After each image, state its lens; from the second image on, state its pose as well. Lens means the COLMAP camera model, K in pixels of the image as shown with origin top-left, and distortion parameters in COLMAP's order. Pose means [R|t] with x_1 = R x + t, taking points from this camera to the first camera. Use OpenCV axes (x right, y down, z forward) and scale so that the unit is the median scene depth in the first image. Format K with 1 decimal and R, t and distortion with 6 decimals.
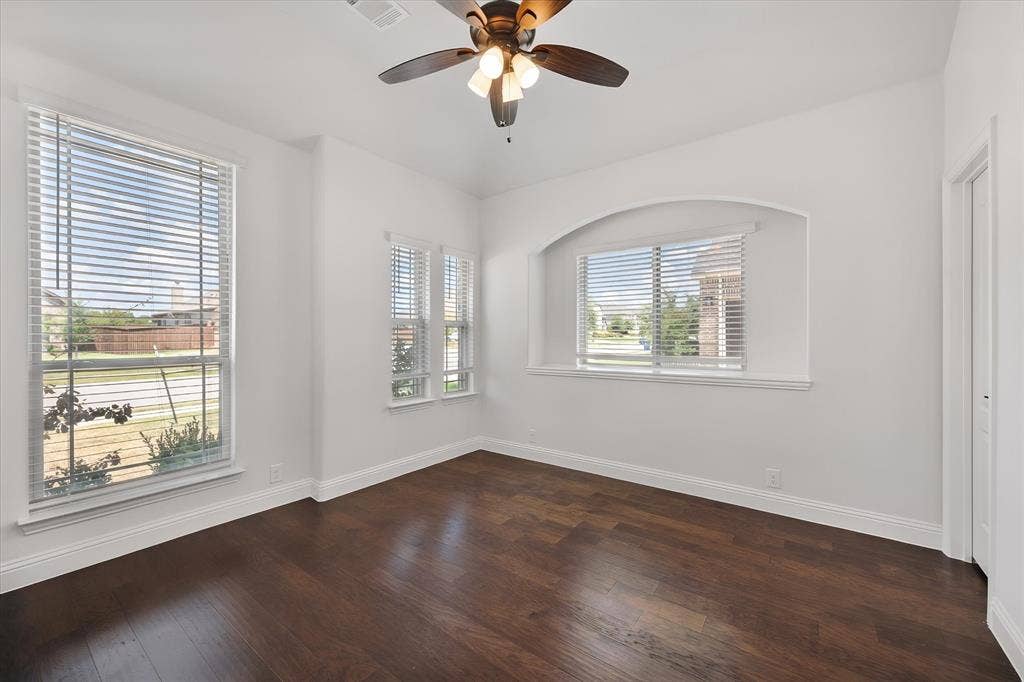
lens RADIAL K [[401.2, 0, 517.8], [0, 401.2, 334.1], [0, 0, 1]] dist [-0.002114, -0.000206]
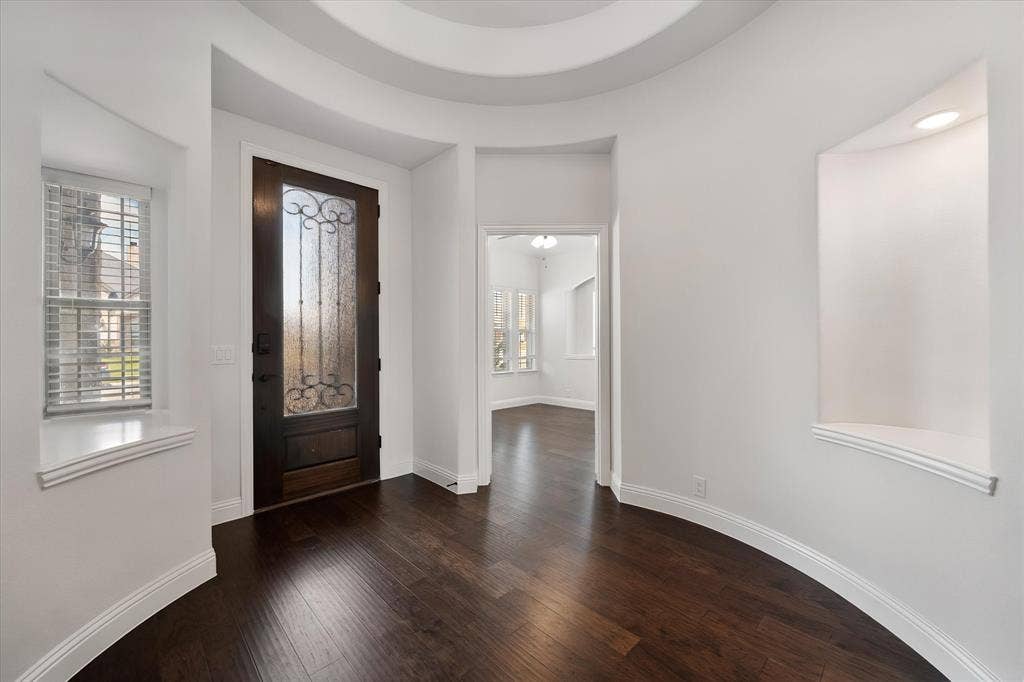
lens RADIAL K [[401.2, 0, 517.8], [0, 401.2, 334.1], [0, 0, 1]] dist [-0.002114, -0.000206]
pose [[0.986791, -0.003501, -0.161961, 0.102191], [0.003167, 0.999992, -0.002322, -0.006585], [0.161968, 0.001778, 0.986794, -0.767036]]
